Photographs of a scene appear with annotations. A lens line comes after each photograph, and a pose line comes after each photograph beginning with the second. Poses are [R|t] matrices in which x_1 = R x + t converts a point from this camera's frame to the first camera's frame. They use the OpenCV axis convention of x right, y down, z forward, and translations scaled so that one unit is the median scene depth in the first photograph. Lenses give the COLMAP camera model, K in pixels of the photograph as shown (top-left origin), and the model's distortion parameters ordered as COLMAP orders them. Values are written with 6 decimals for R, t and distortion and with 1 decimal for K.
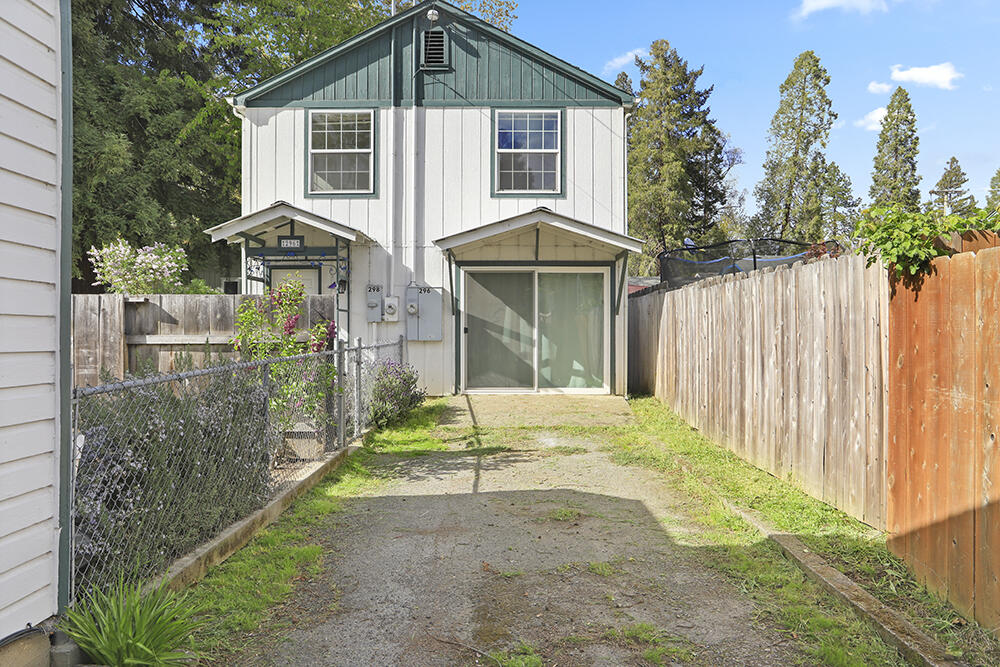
lens RADIAL K [[696.8, 0, 500.0], [0, 696.8, 333.5], [0, 0, 1]] dist [-0.002805, 0.001572]
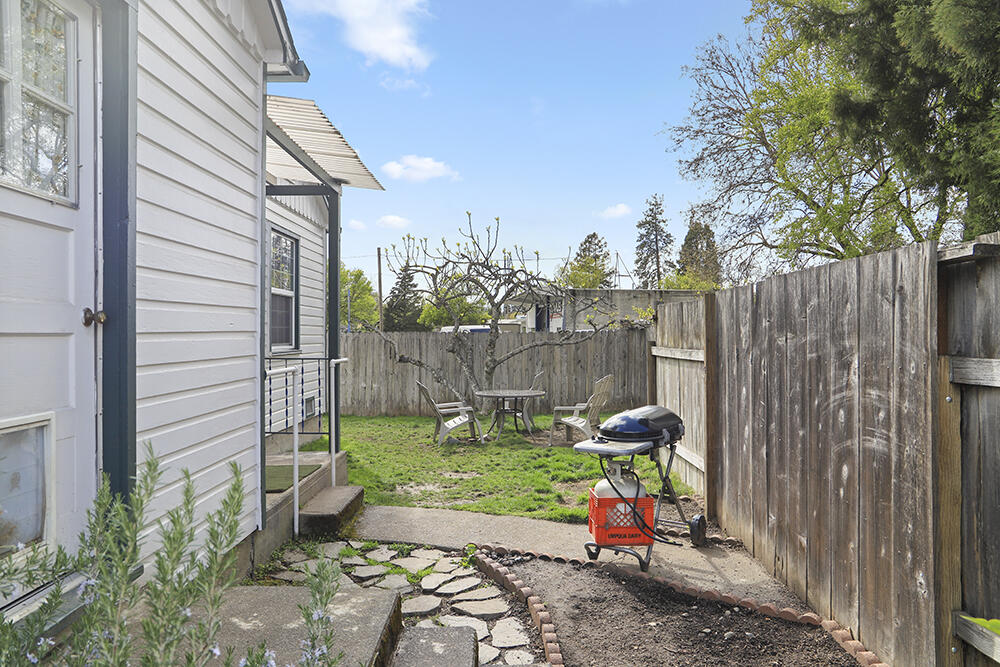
lens RADIAL K [[679.6, 0, 502.1], [0, 679.6, 331.3], [0, 0, 1]] dist [-0.083647, 0.073016]
pose [[0.000667, -0.006382, -0.999979, -0.128333], [0.002482, 0.999977, -0.006381, -0.005761], [0.999997, -0.002478, 0.000683, 0.486352]]
